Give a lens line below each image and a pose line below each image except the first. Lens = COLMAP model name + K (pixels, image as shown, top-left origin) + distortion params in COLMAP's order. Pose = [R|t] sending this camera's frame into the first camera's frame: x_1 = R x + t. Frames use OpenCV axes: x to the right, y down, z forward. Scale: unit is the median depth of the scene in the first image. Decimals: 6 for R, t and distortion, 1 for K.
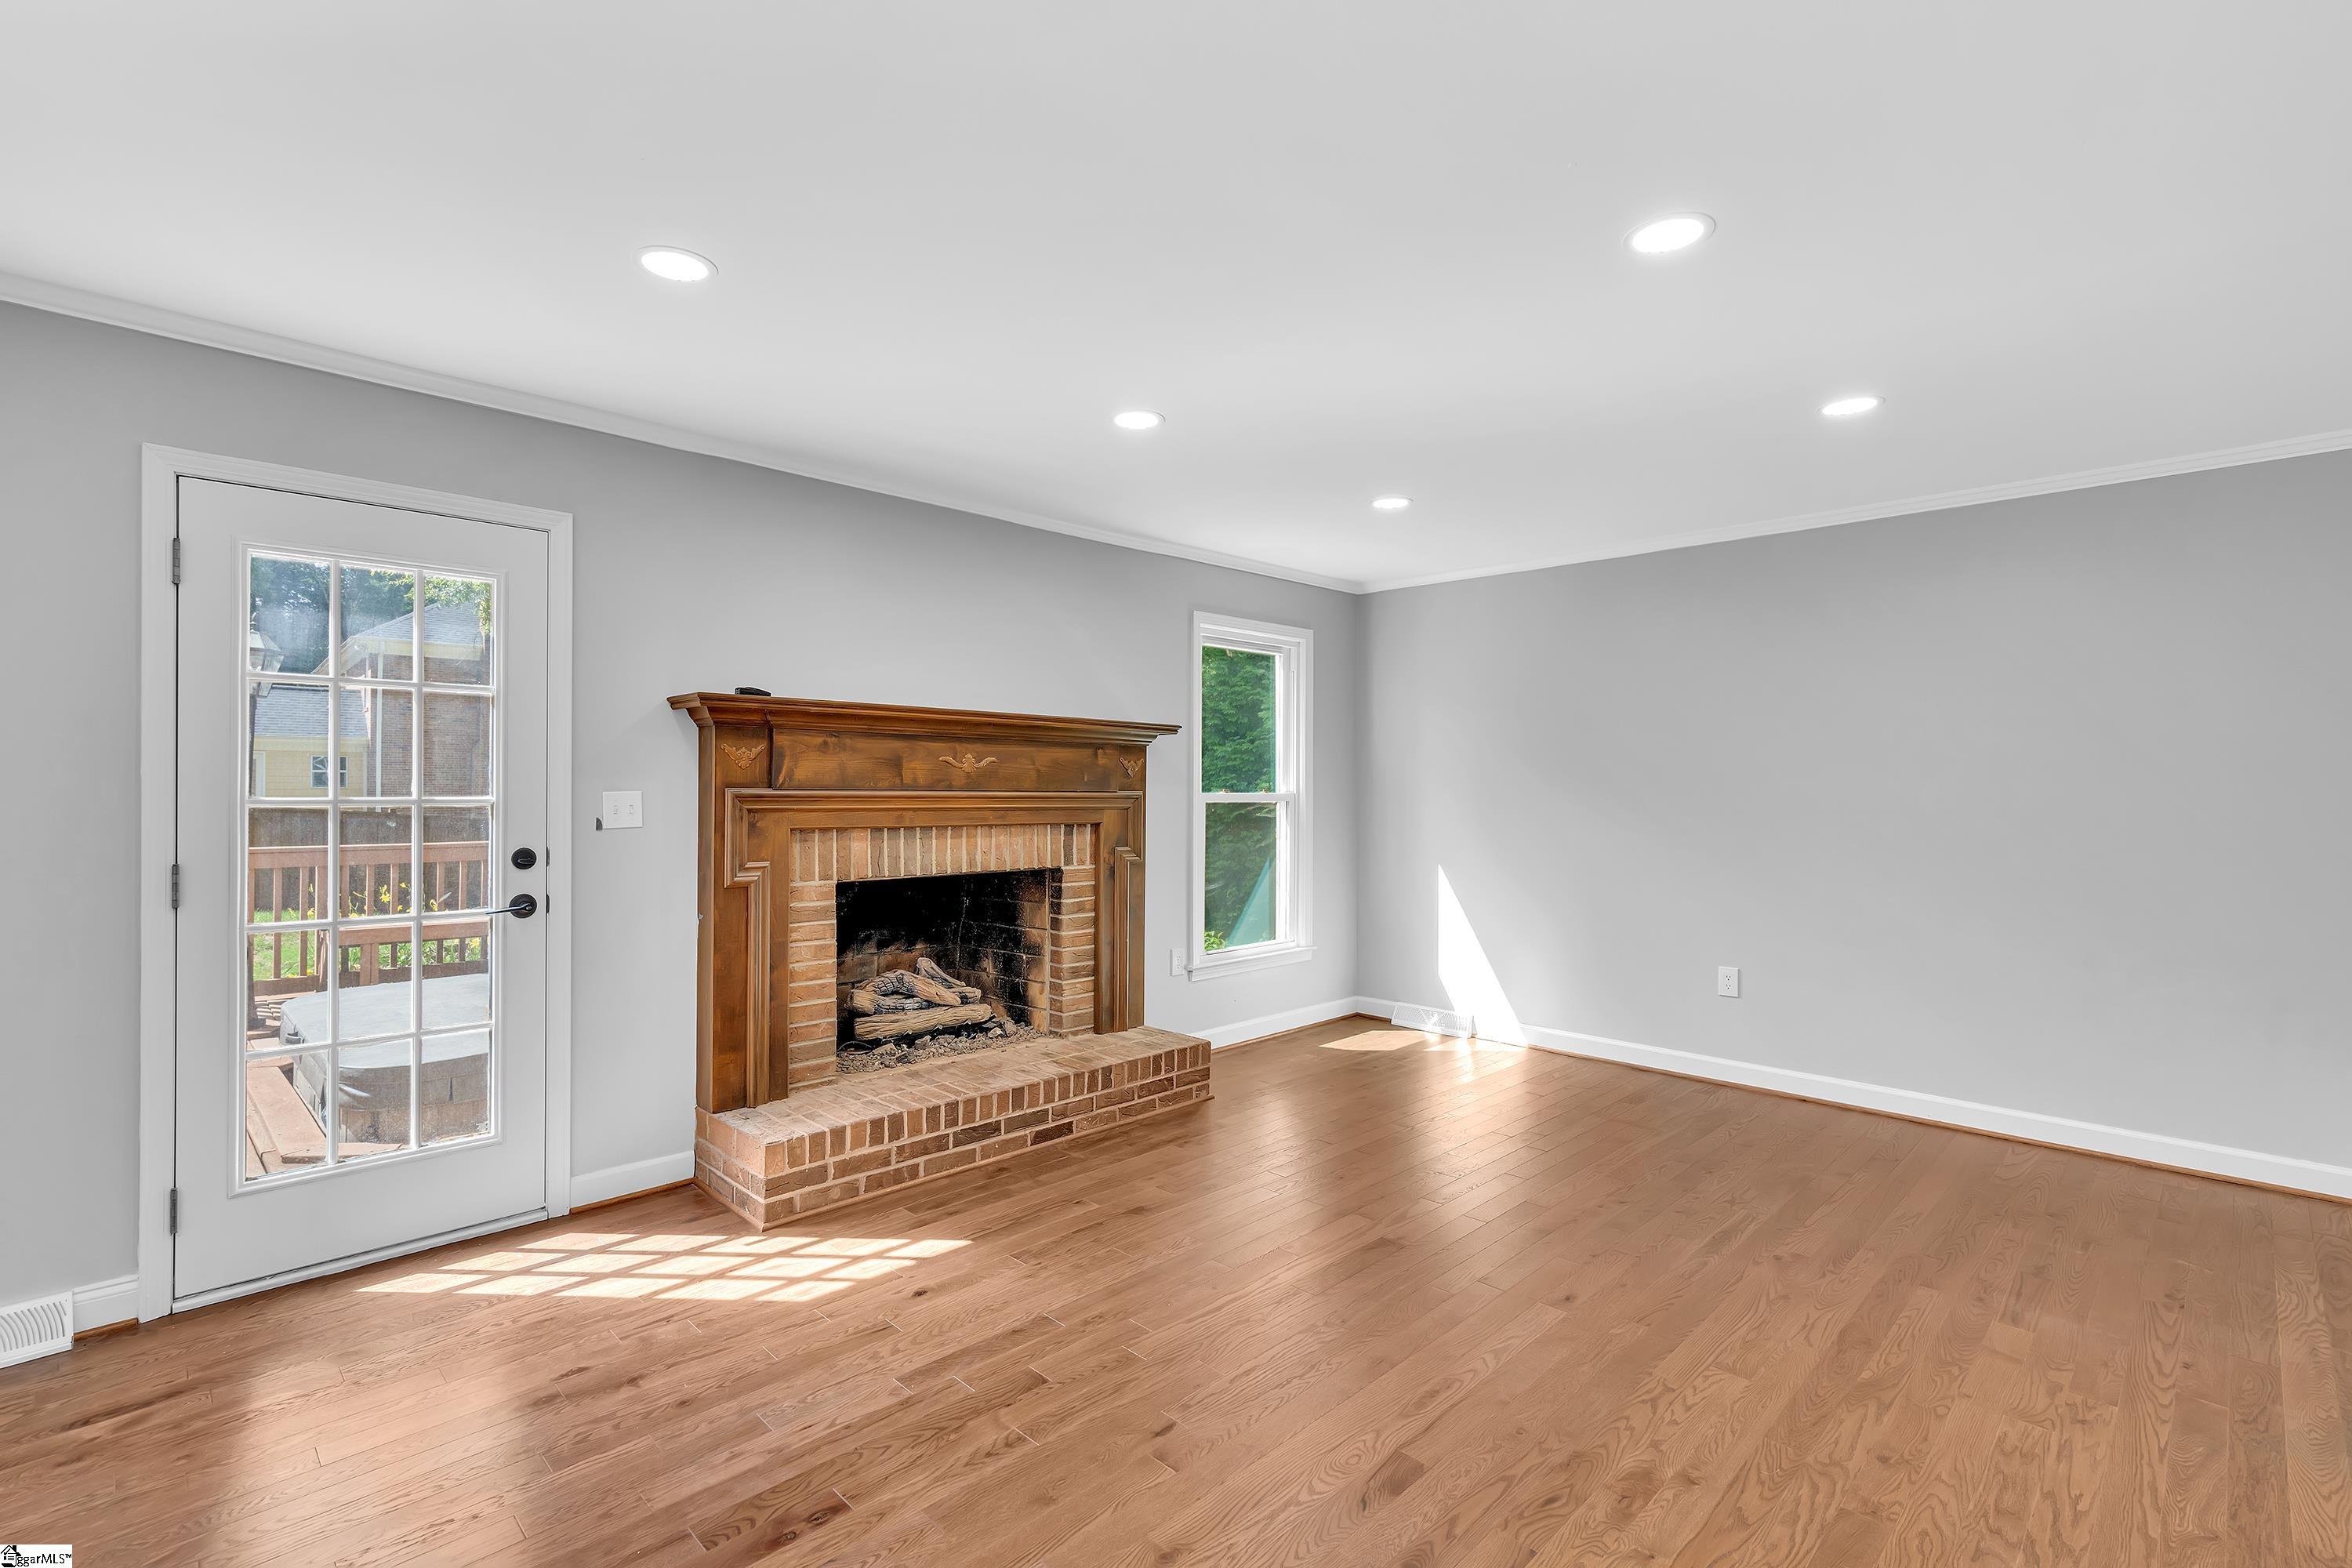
lens RADIAL K [[1058.9, 0, 1192.3], [0, 1058.9, 783.9], [0, 0, 1]] dist [-0.004391, 0.002096]
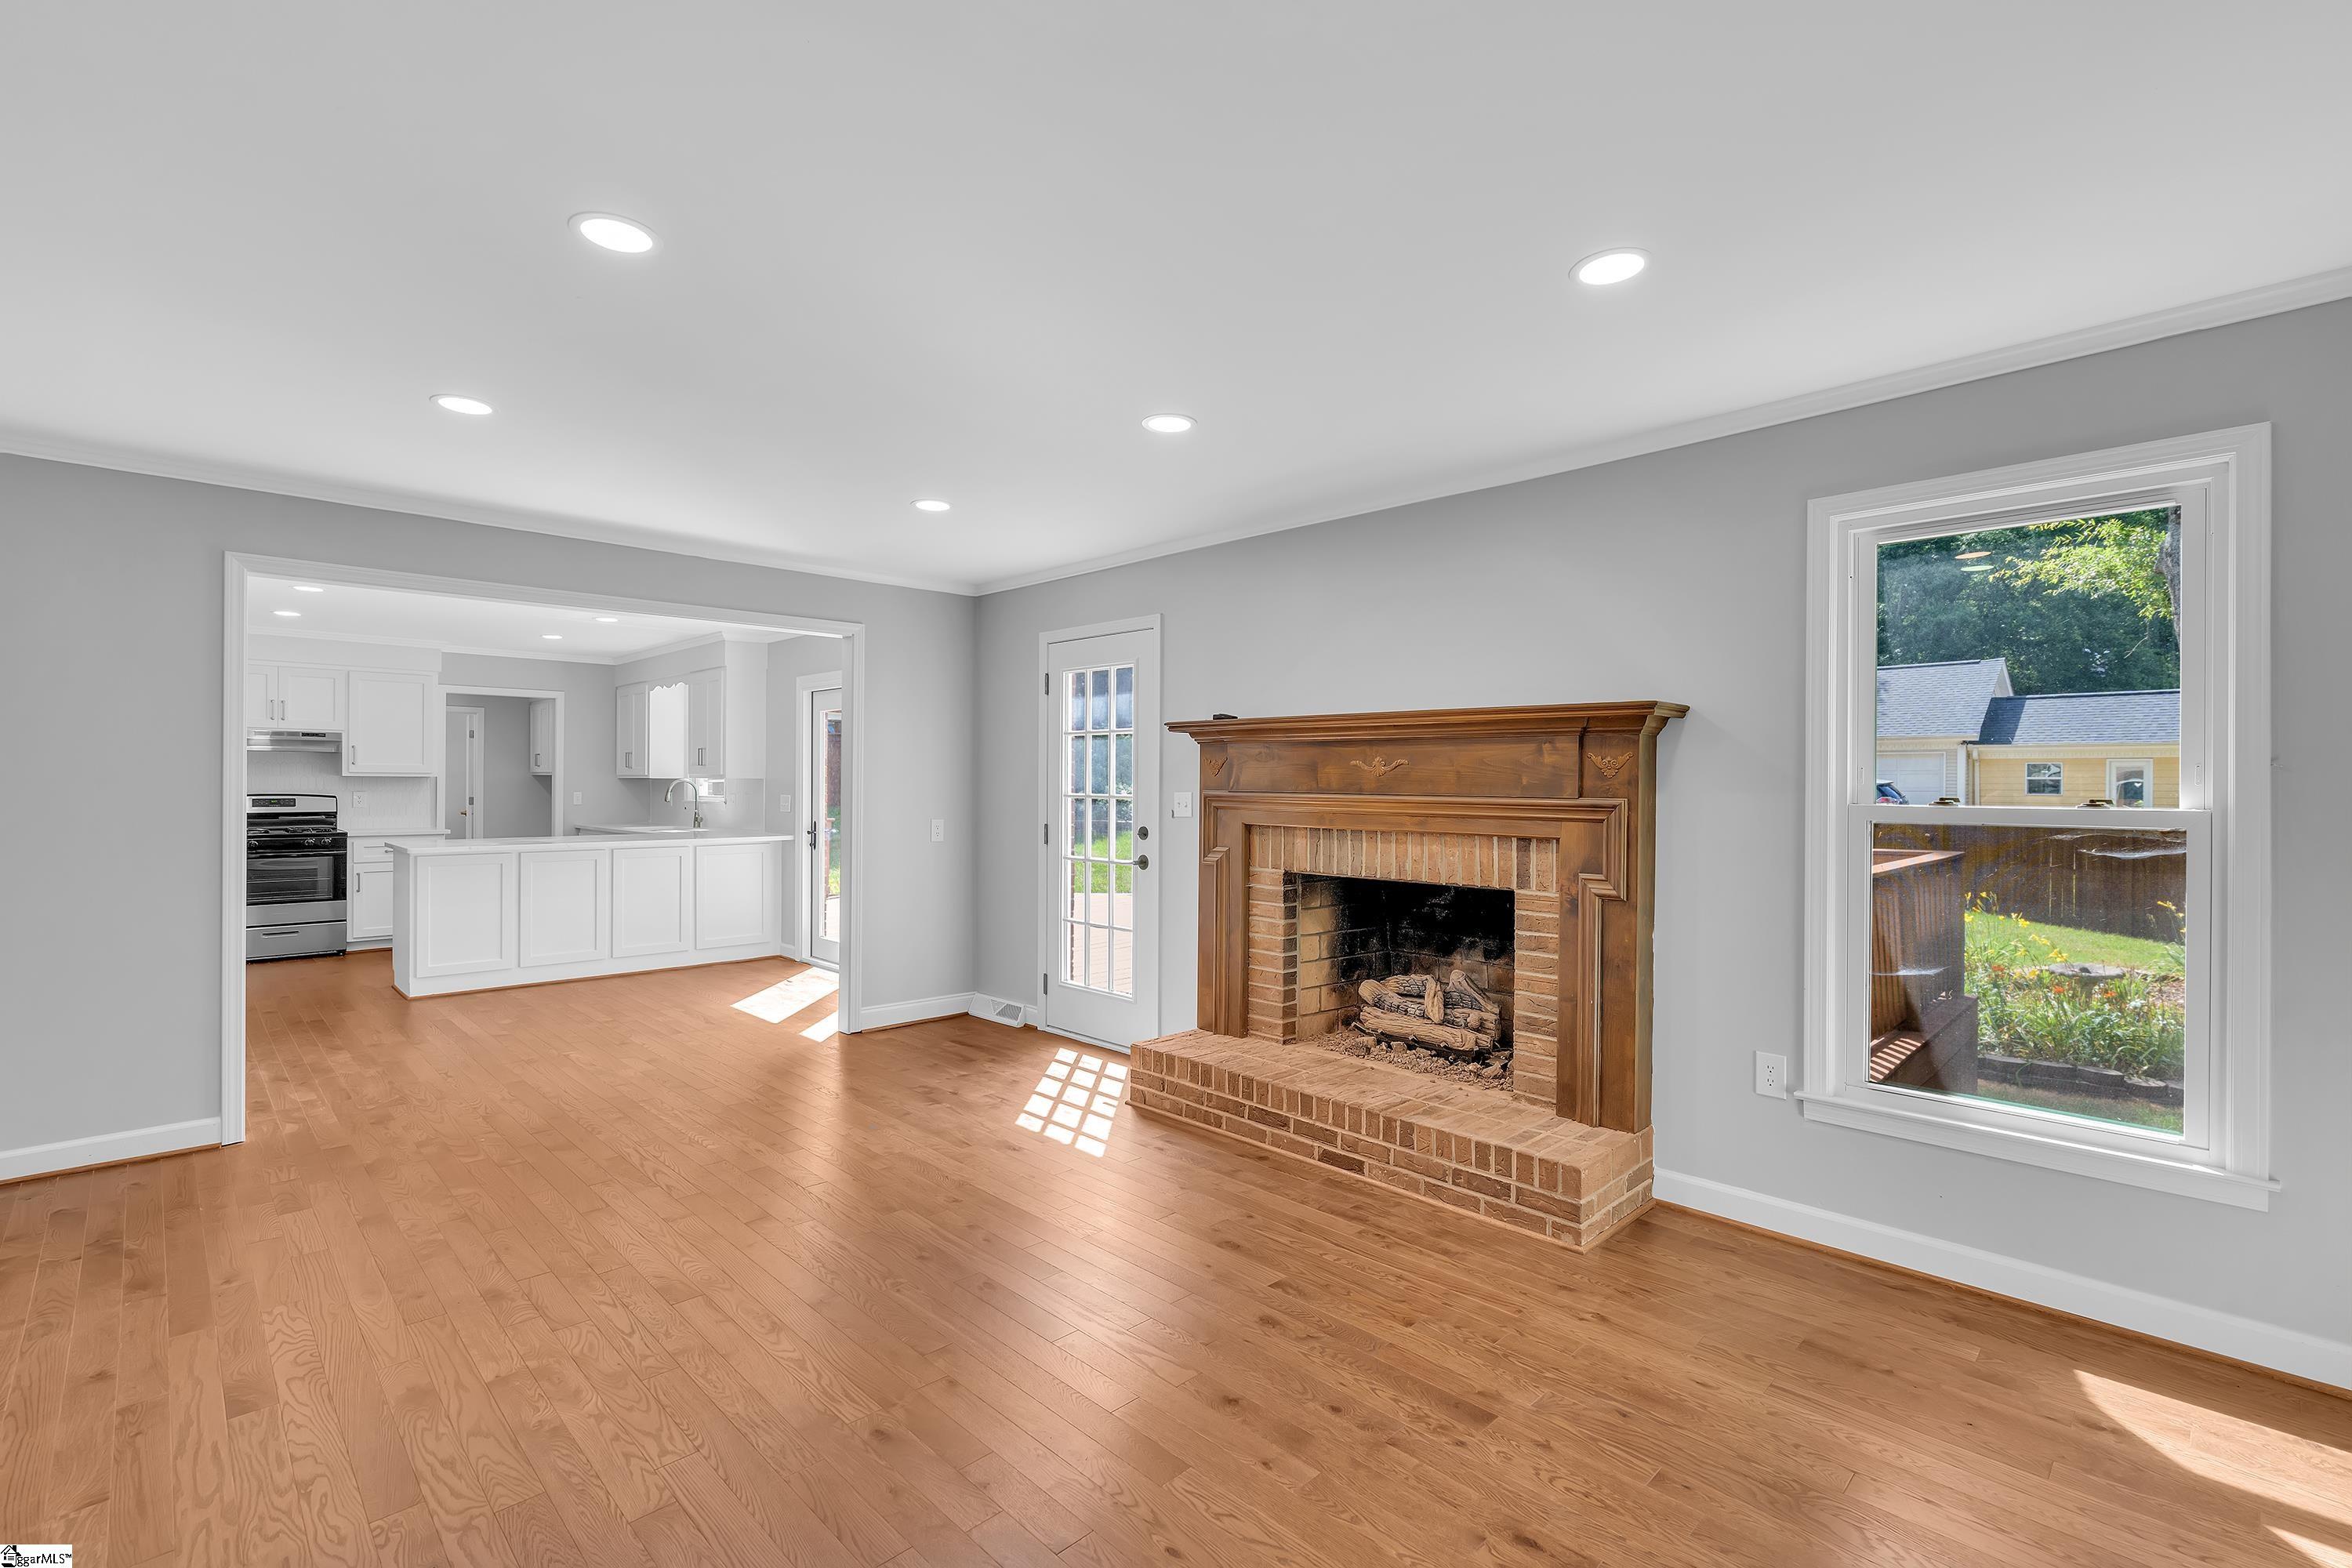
lens RADIAL K [[1058.9, 0, 1169.5], [0, 1058.9, 791.1], [0, 0, 1]] dist [-0.004391, 0.002096]
pose [[-0.017157, 0.002255, -0.999850, 0.786313], [-0.004286, 0.999988, 0.002329, 0.001641], [0.999844, 0.004325, -0.017147, 0.844524]]
